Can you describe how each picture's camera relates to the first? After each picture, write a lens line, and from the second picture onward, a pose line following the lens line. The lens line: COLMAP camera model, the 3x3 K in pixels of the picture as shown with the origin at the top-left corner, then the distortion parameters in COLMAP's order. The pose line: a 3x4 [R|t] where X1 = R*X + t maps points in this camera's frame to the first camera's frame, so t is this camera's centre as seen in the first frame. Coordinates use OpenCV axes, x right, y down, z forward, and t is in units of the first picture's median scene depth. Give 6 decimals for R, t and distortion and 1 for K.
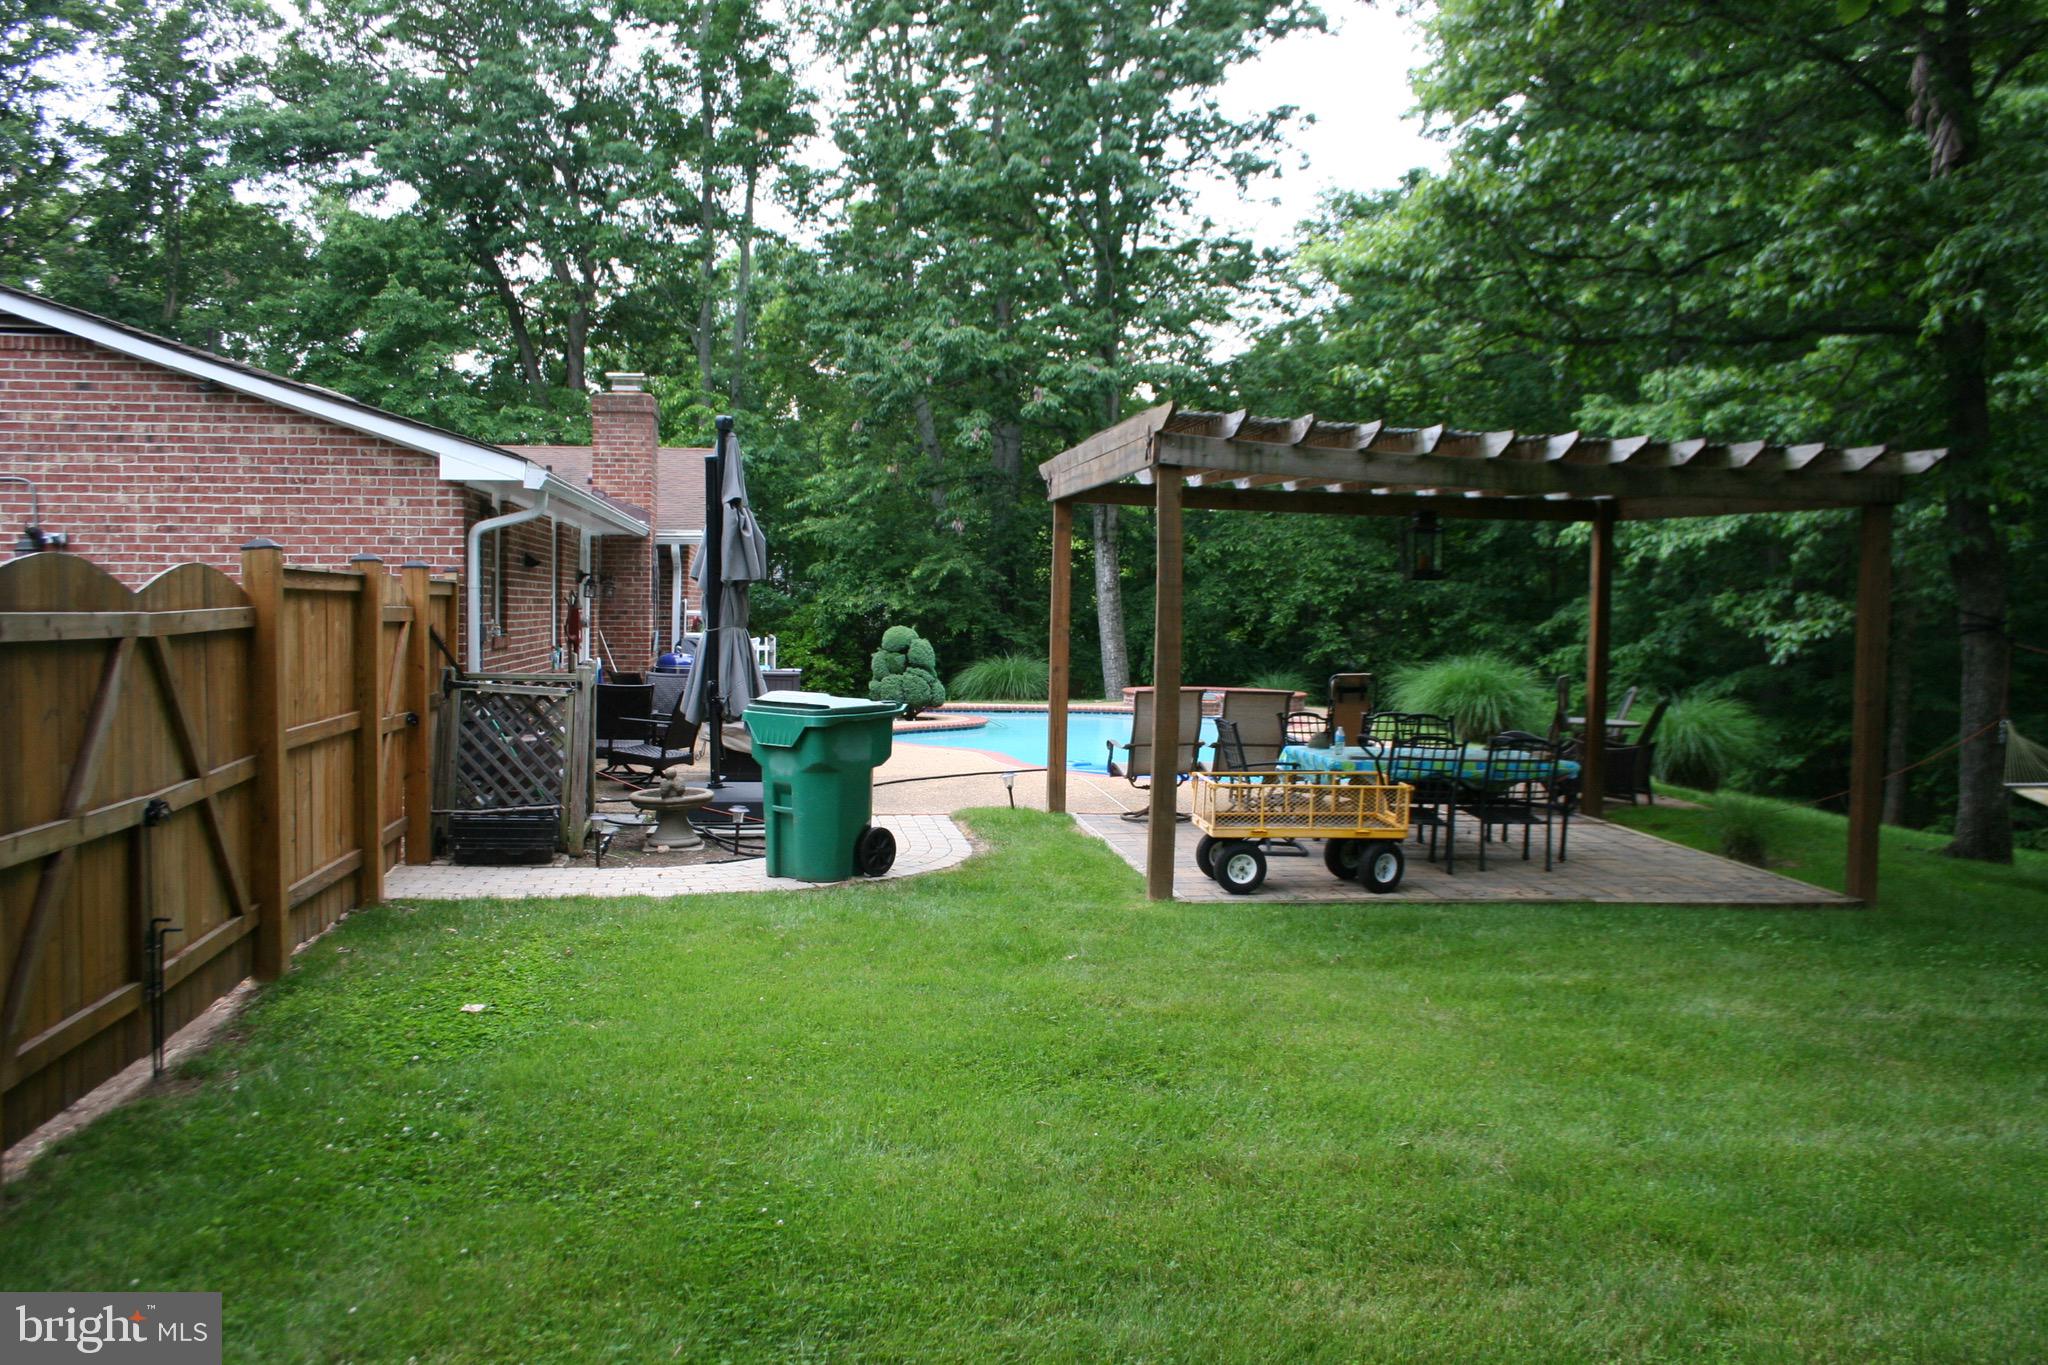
lens RADIAL K [[1723.2, 0, 1028.6], [0, 1723.2, 655.8], [0, 0, 1]] dist [-0.122207, 0.109727]
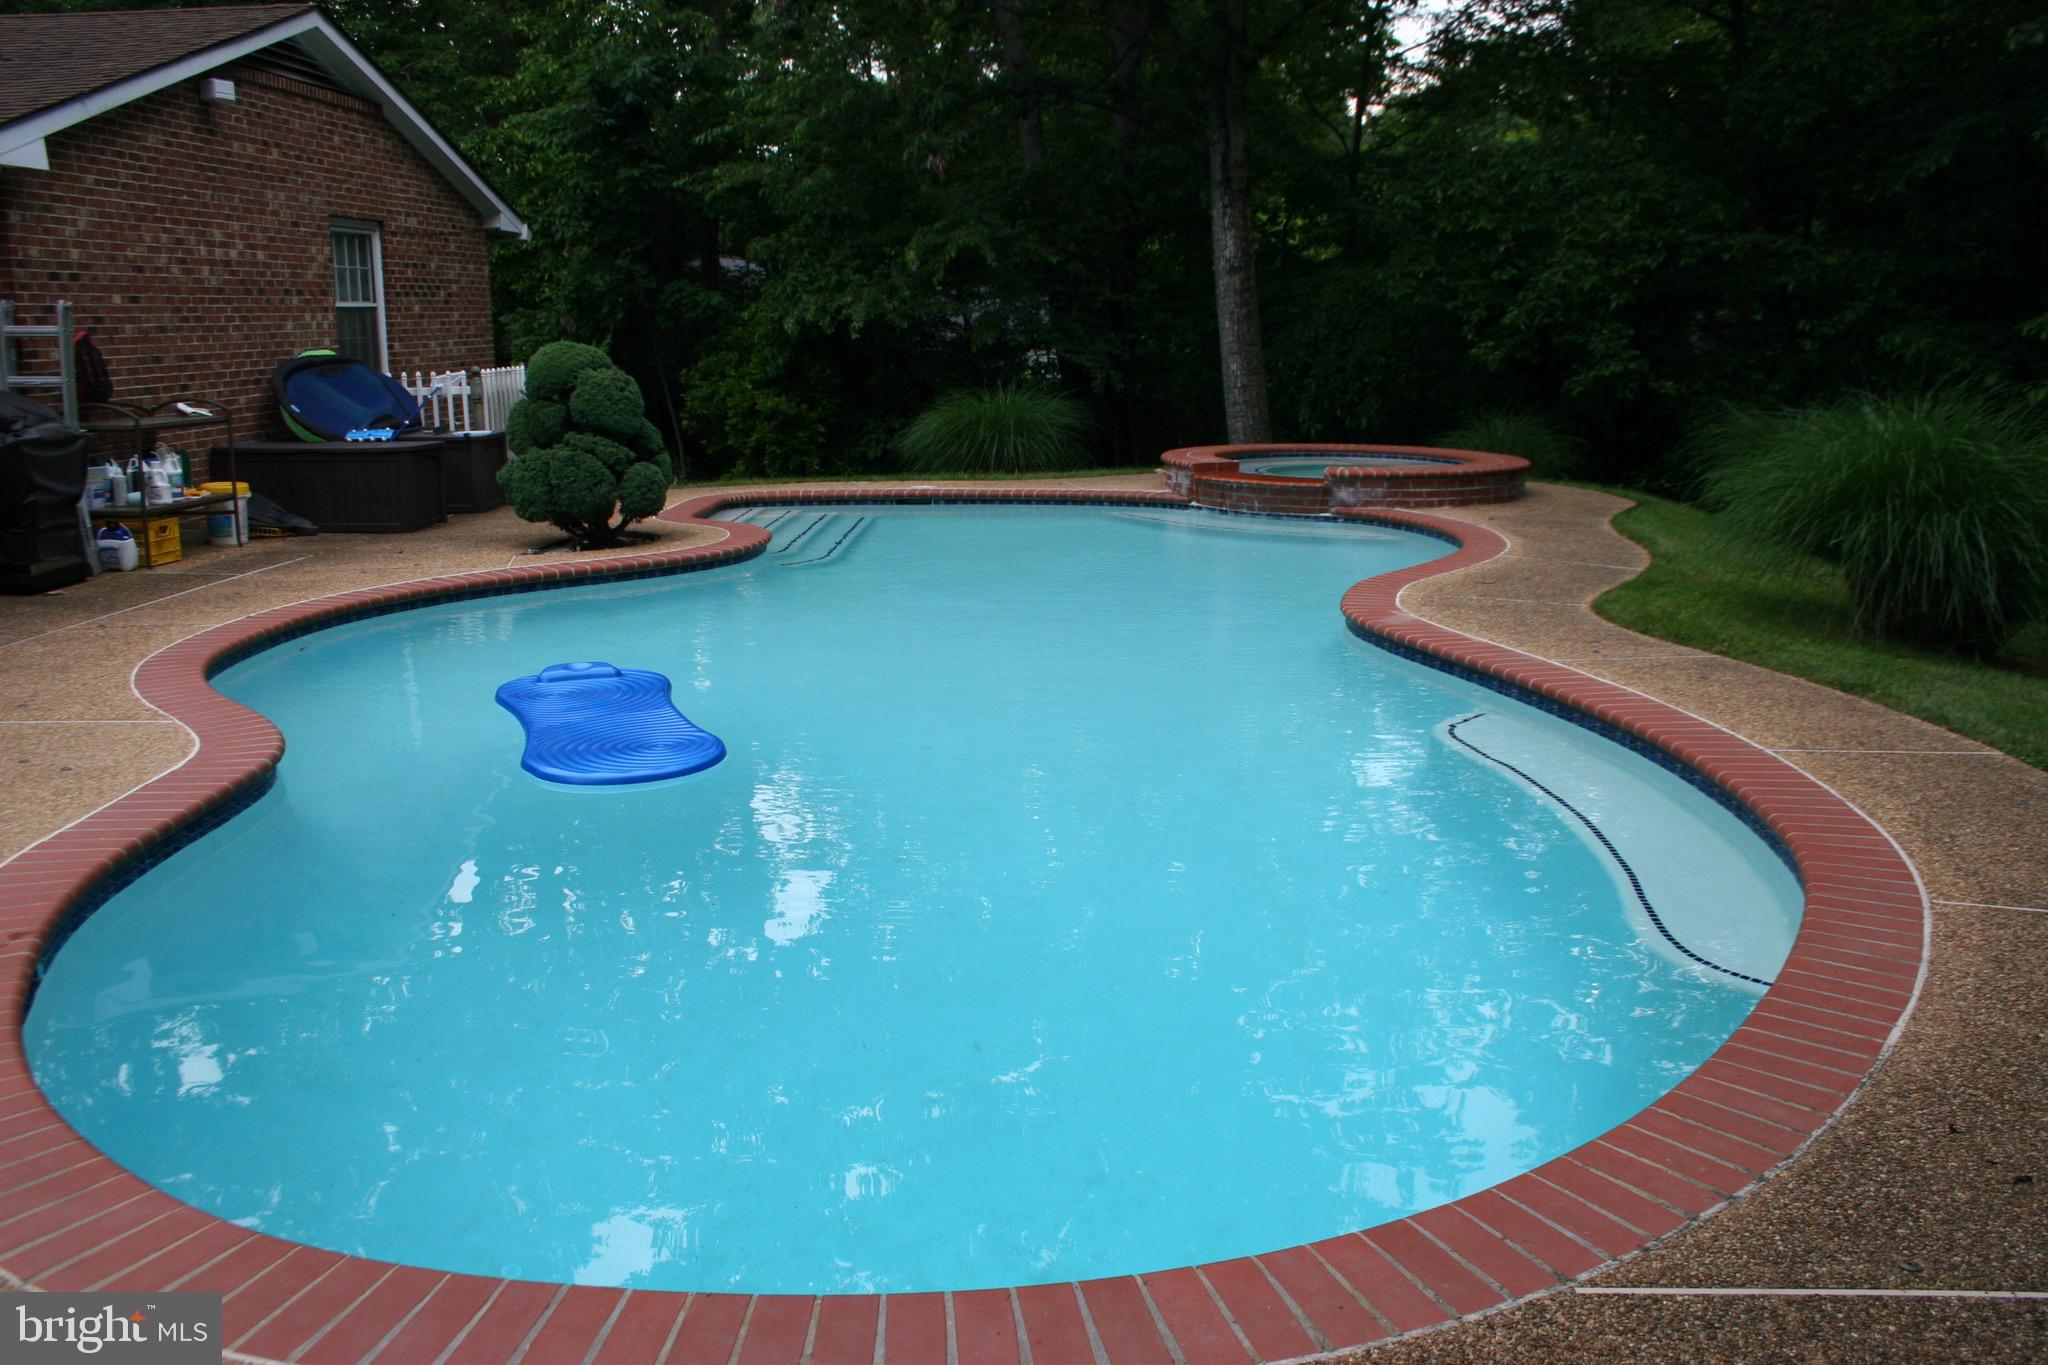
lens RADIAL K [[1723.2, 0, 1028.6], [0, 1723.2, 655.8], [0, 0, 1]] dist [-0.122207, 0.109727]
pose [[0.982097, 0.020235, -0.187287, 0.094069], [0.011073, 0.986293, 0.164630, -0.005429], [0.188051, -0.163756, 0.968411, 0.409264]]
